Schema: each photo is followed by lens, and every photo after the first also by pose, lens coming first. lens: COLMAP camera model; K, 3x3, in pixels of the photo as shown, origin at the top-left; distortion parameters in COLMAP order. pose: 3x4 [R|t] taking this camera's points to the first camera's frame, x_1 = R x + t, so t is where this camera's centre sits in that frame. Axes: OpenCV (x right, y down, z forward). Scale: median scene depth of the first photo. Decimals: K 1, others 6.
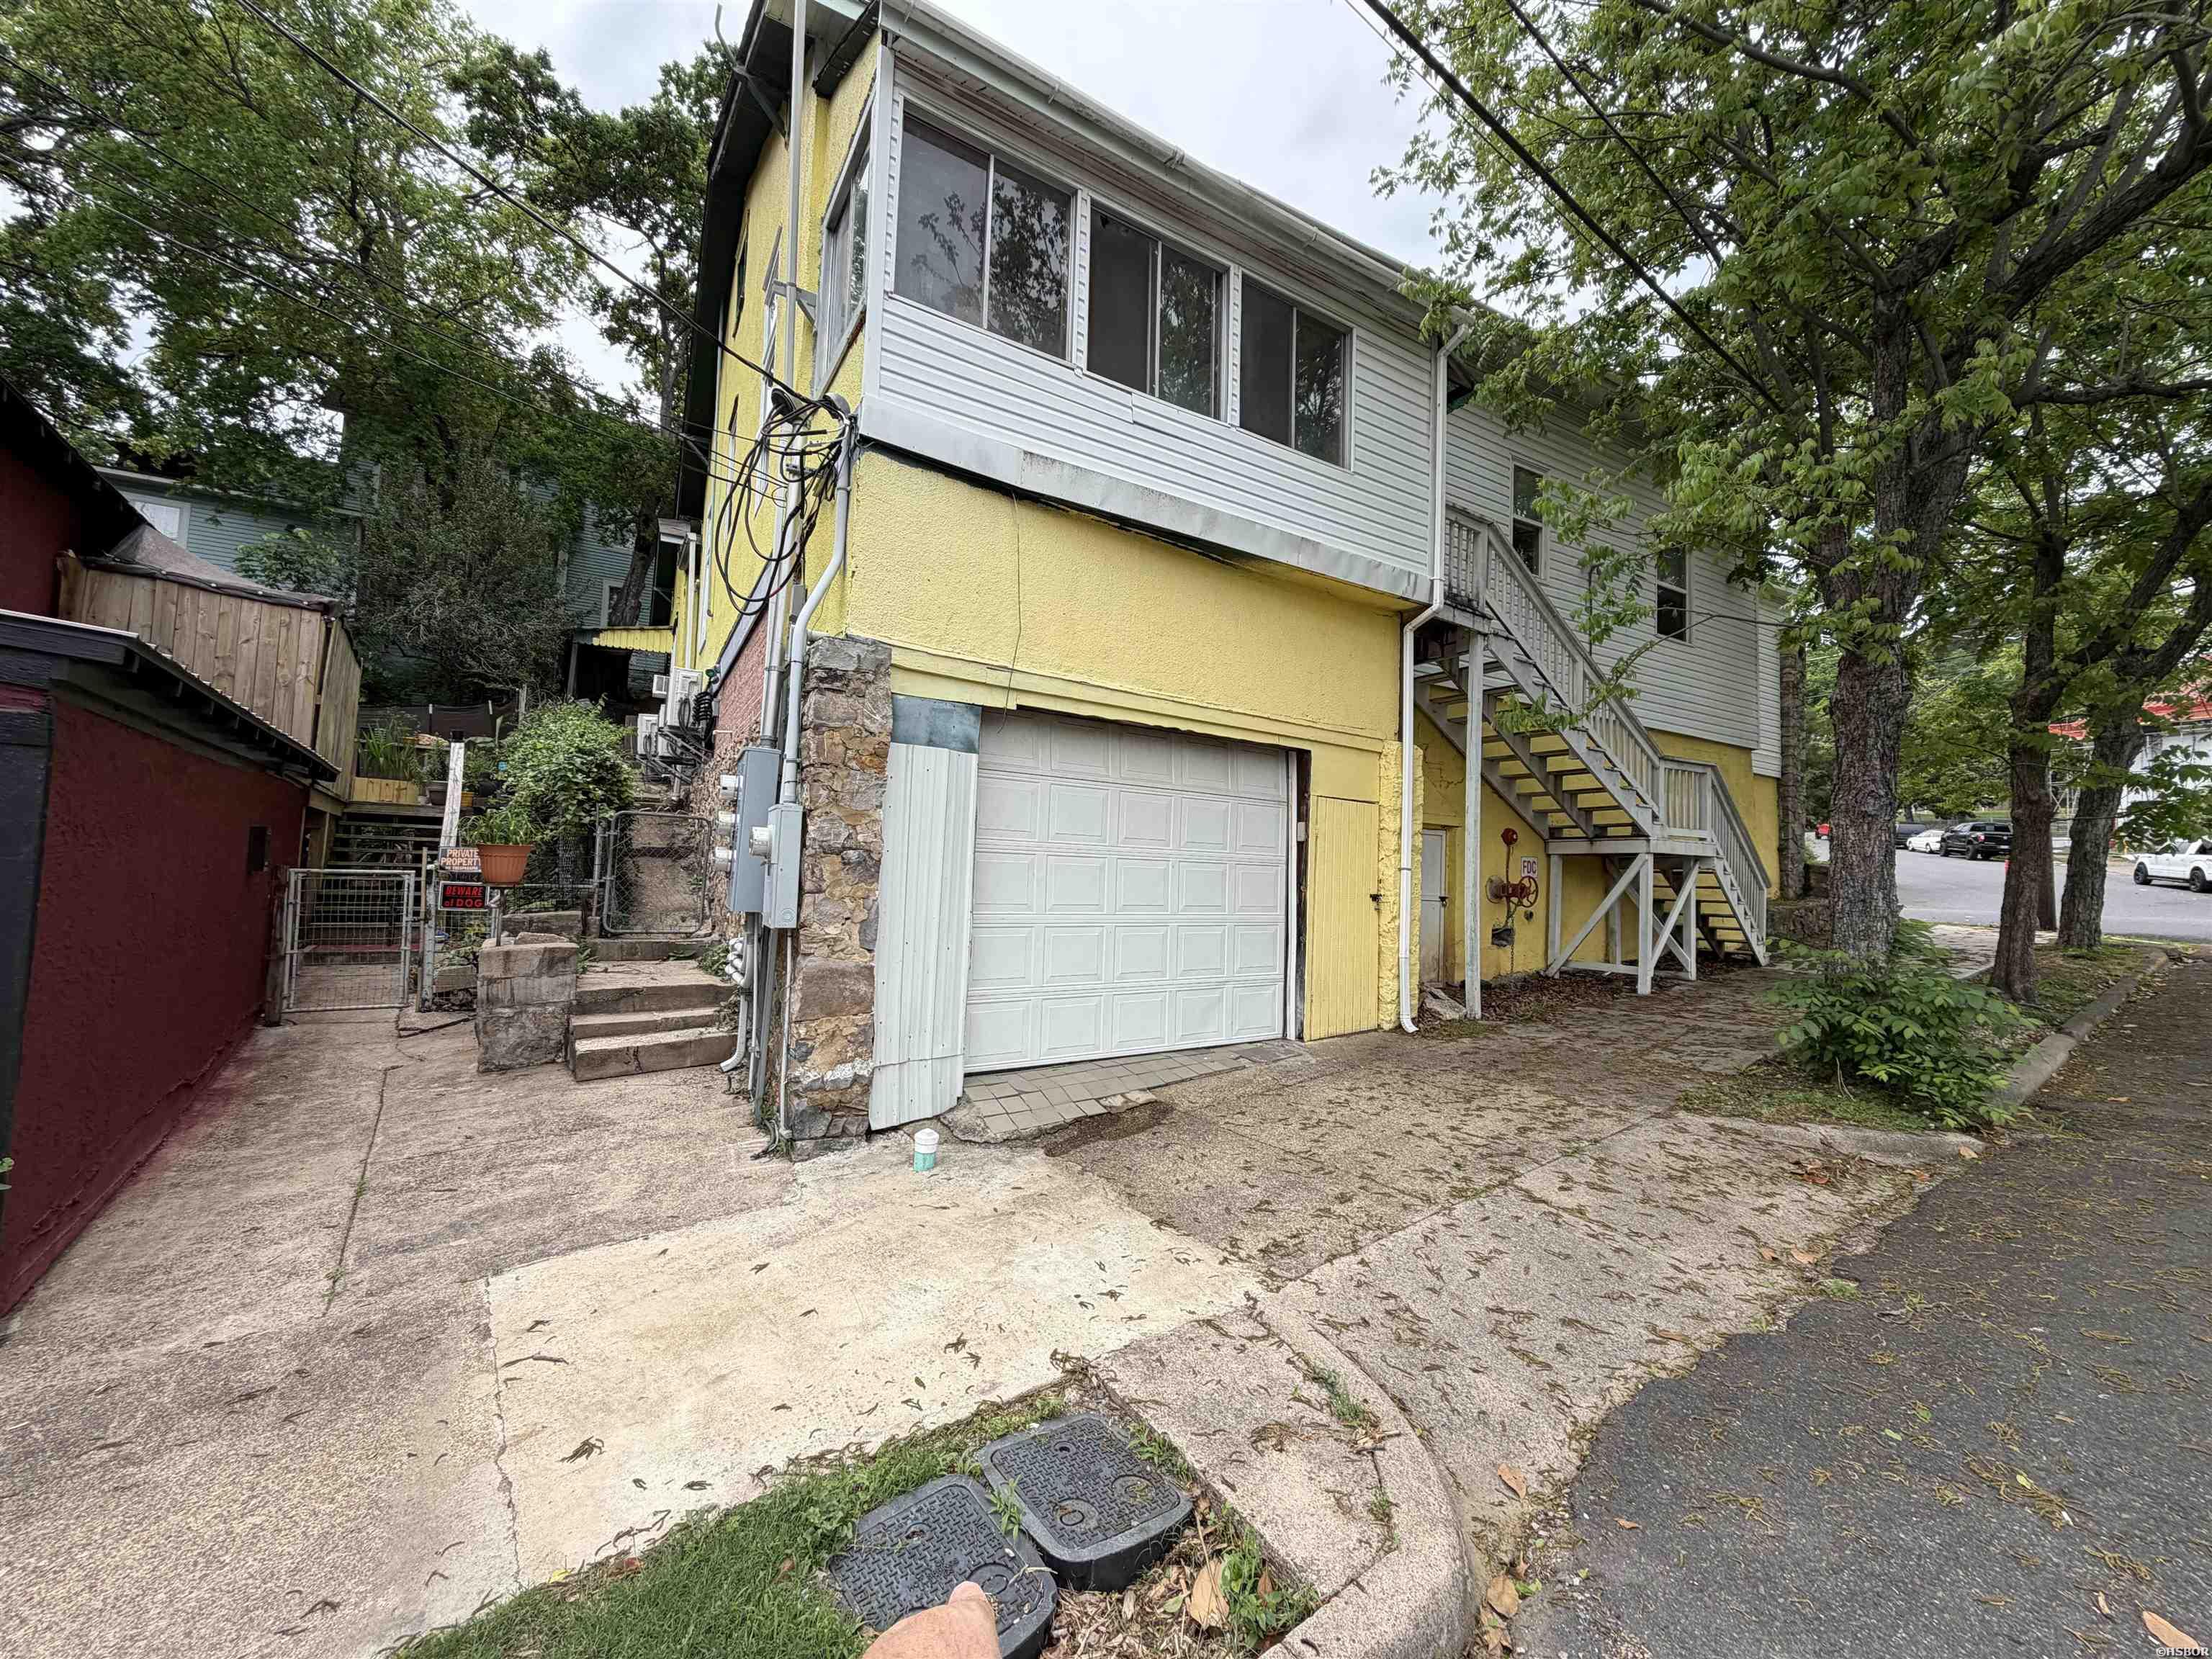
lens RADIAL K [[898.3, 0, 1091.1], [0, 898.3, 827.4], [0, 0, 1]] dist [0.001509, 0.000018]
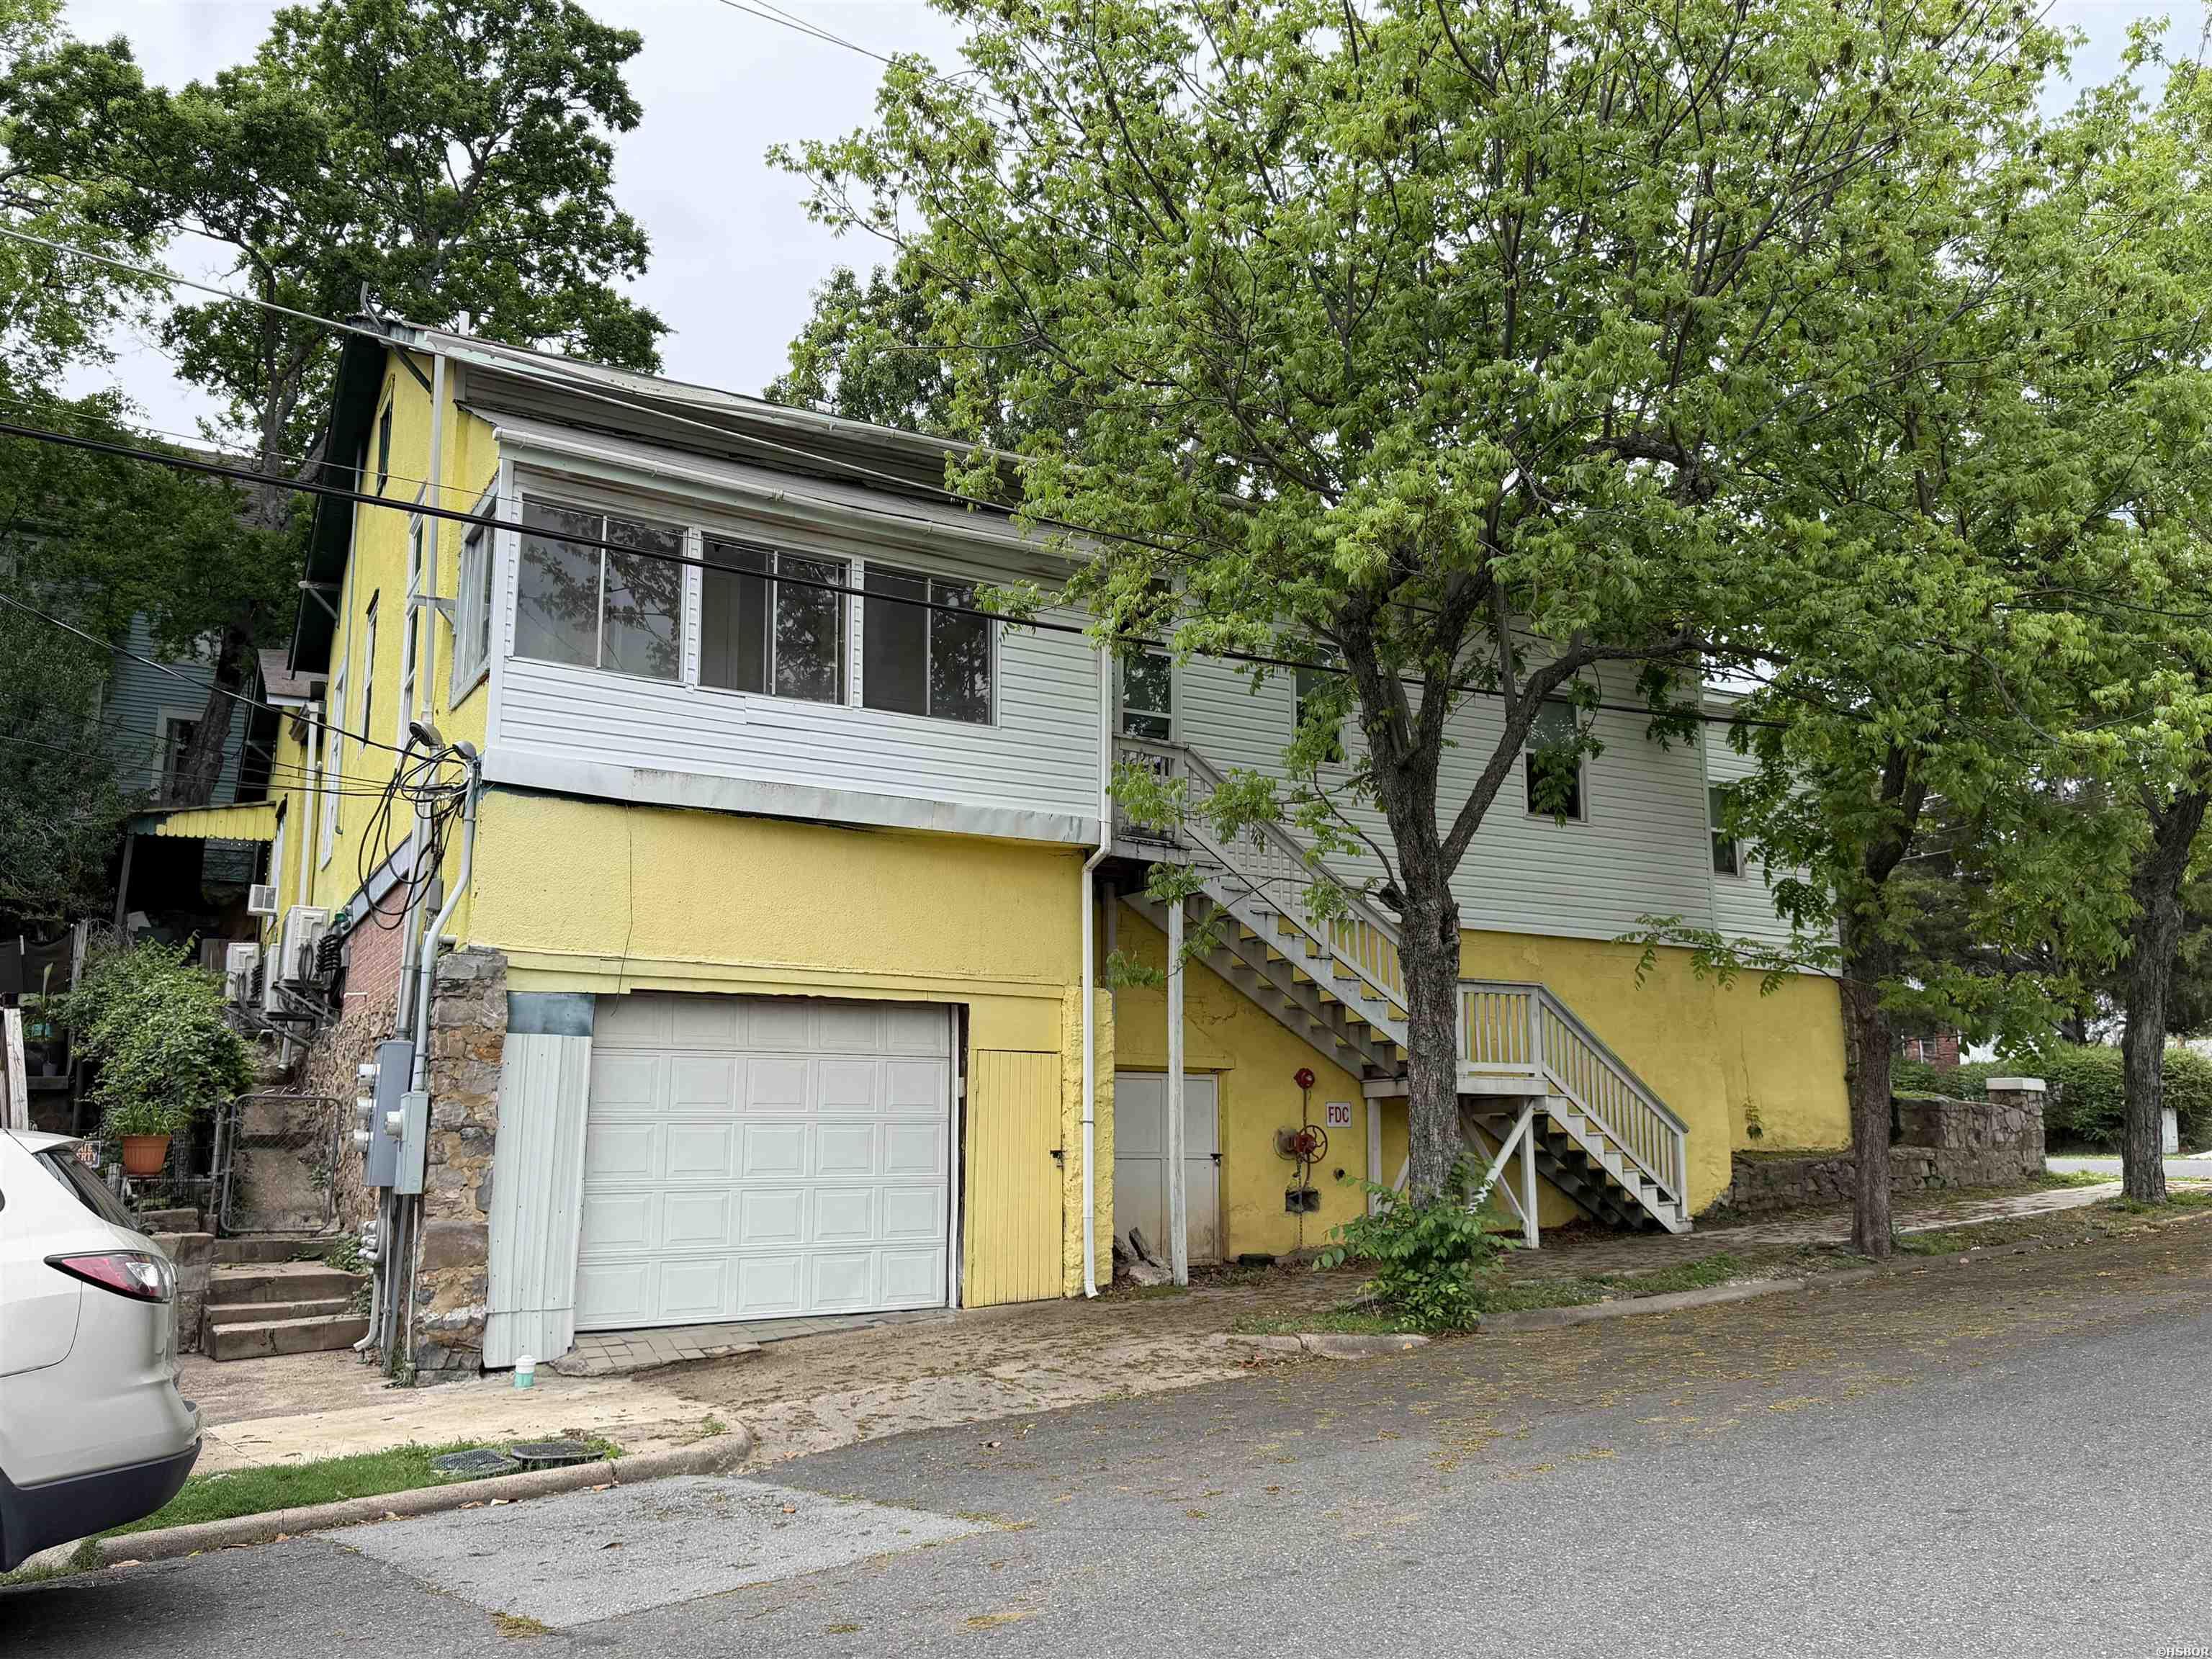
lens RADIAL K [[1784.1, 0, 1106.0], [0, 1784.1, 829.5], [0, 0, 1]] dist [0.153171, -0.352529]
pose [[0.999221, -0.036390, 0.015276, 0.389299], [0.038048, 0.991056, -0.127907, -0.019087], [-0.010485, 0.128388, 0.991669, -1.016007]]
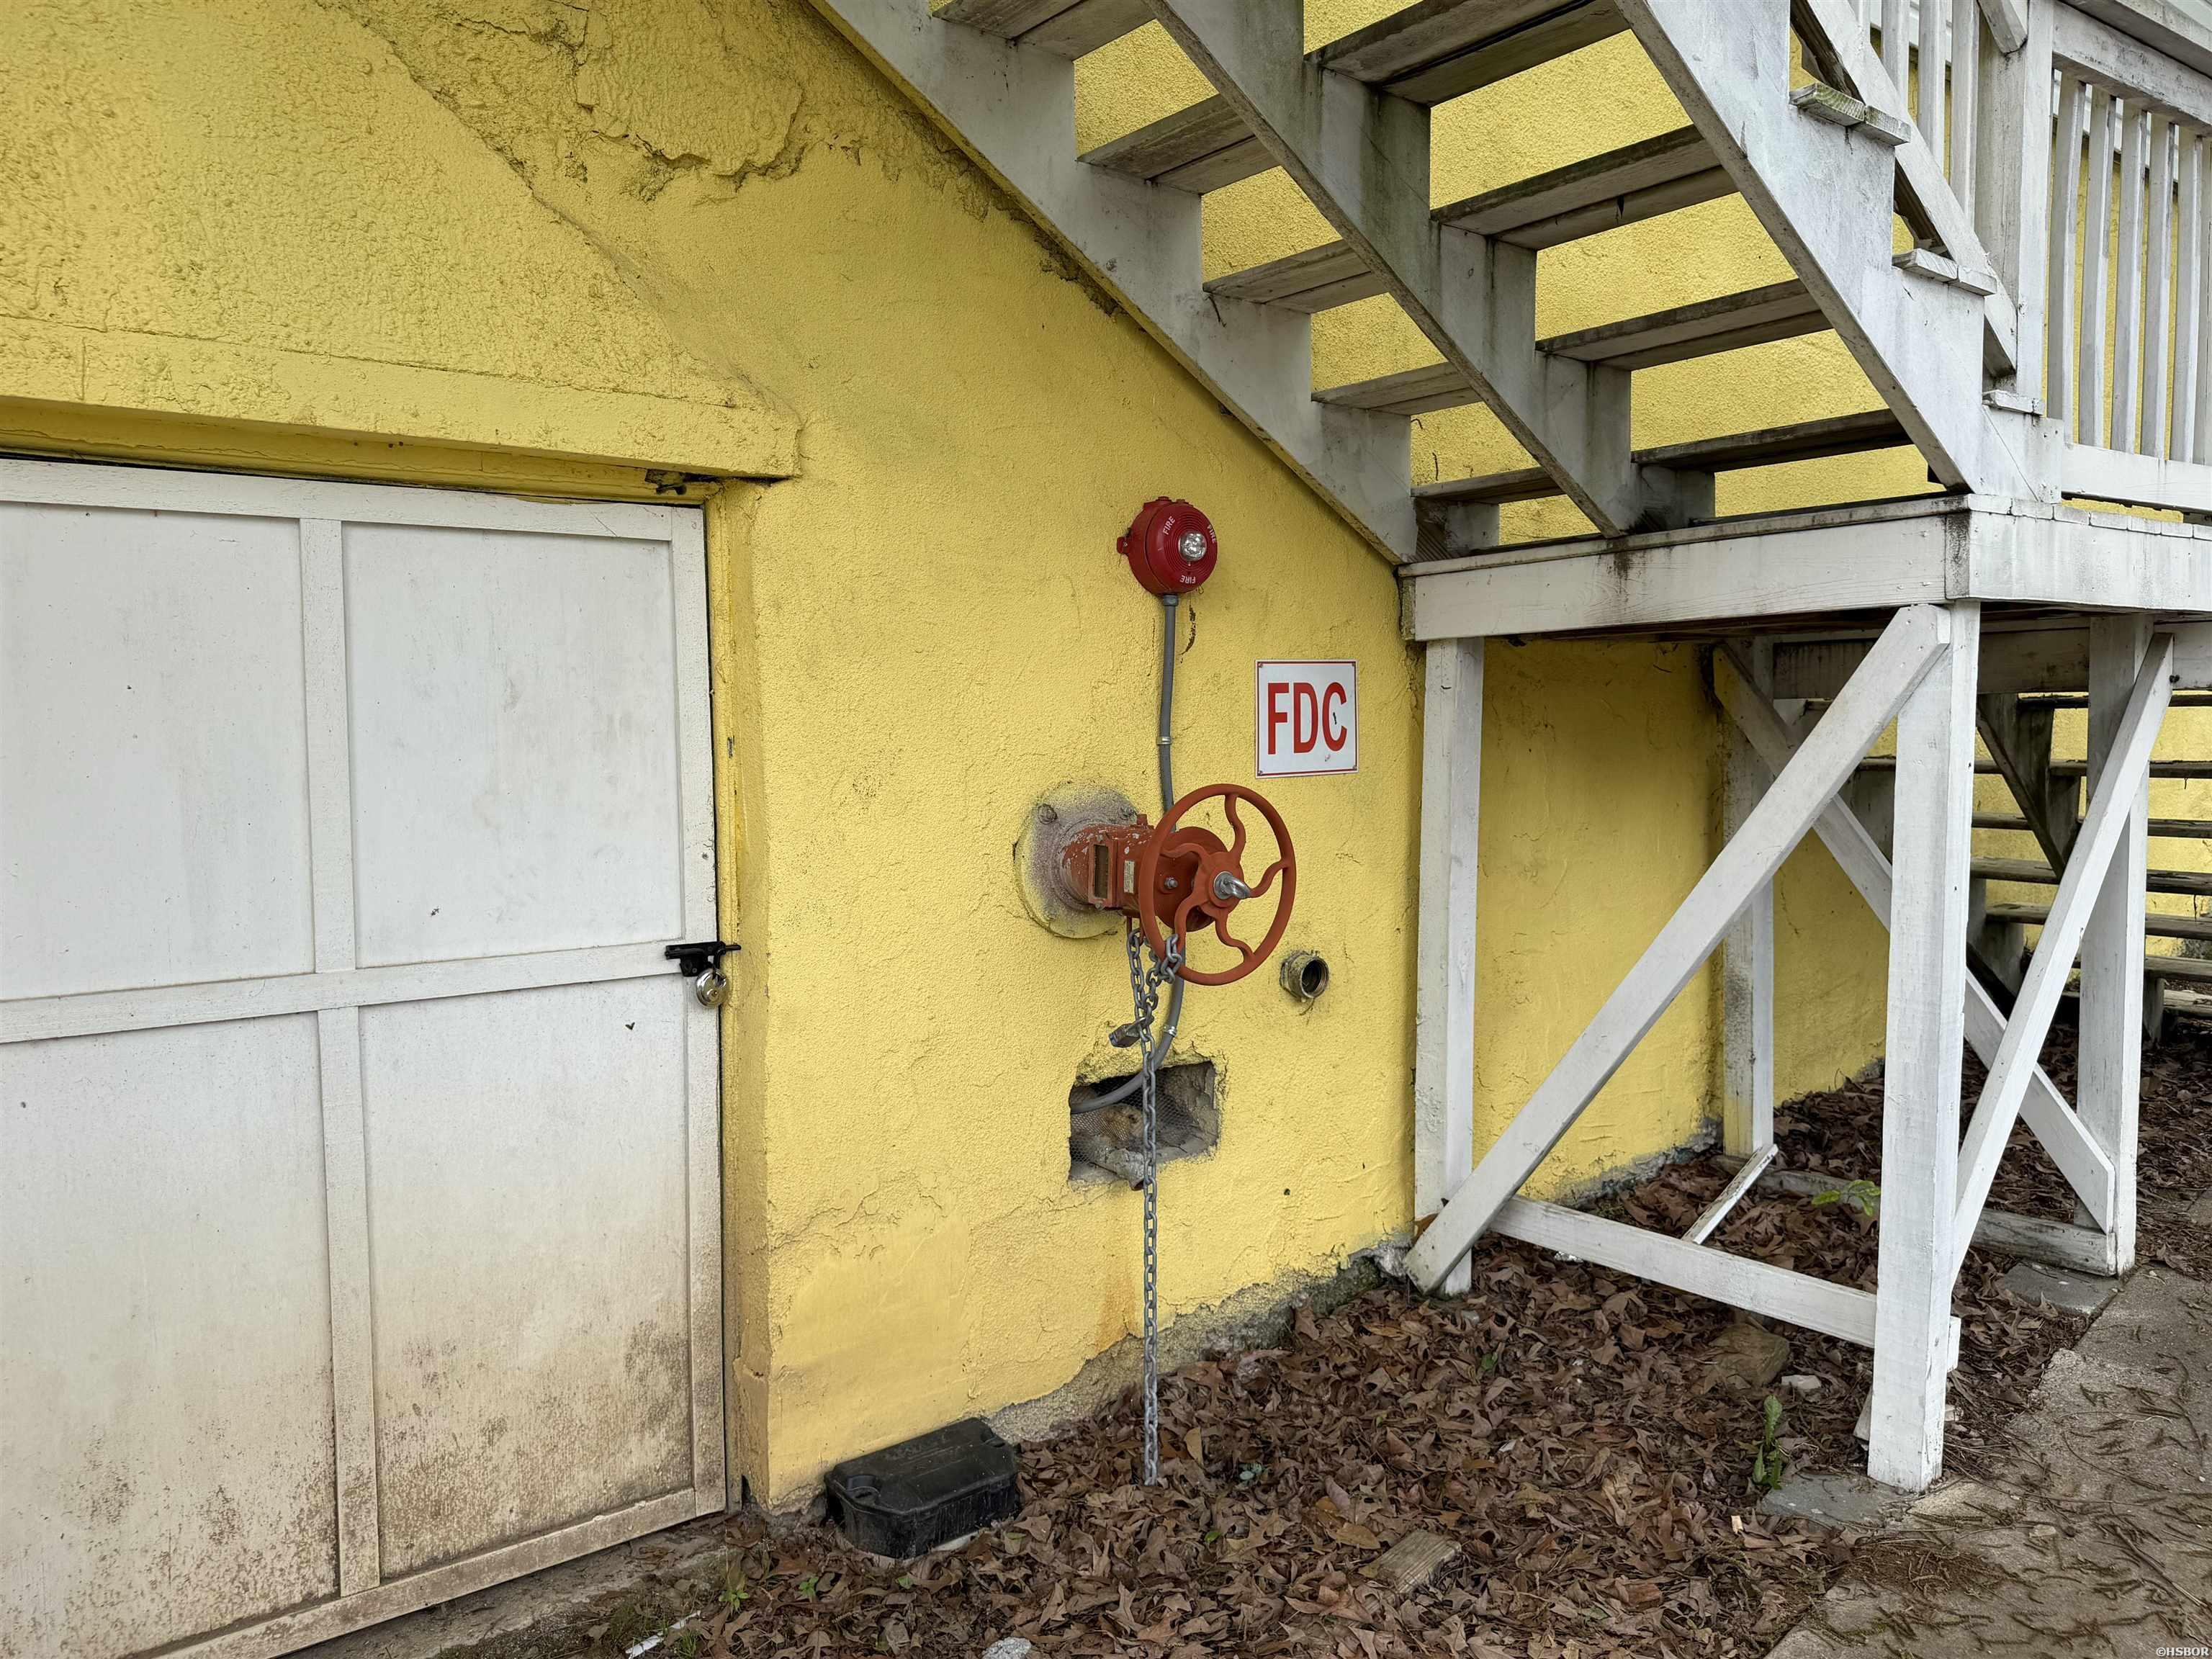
lens RADIAL K [[1652.6, 0, 1009.6], [0, 1652.6, 824.6], [0, 0, 1]] dist [0.001151, -0.088110]
pose [[0.995531, -0.055557, 0.076361, 0.604825], [0.046612, 0.992351, 0.114311, 0.037507], [-0.082128, -0.110240, 0.990506, 1.015384]]
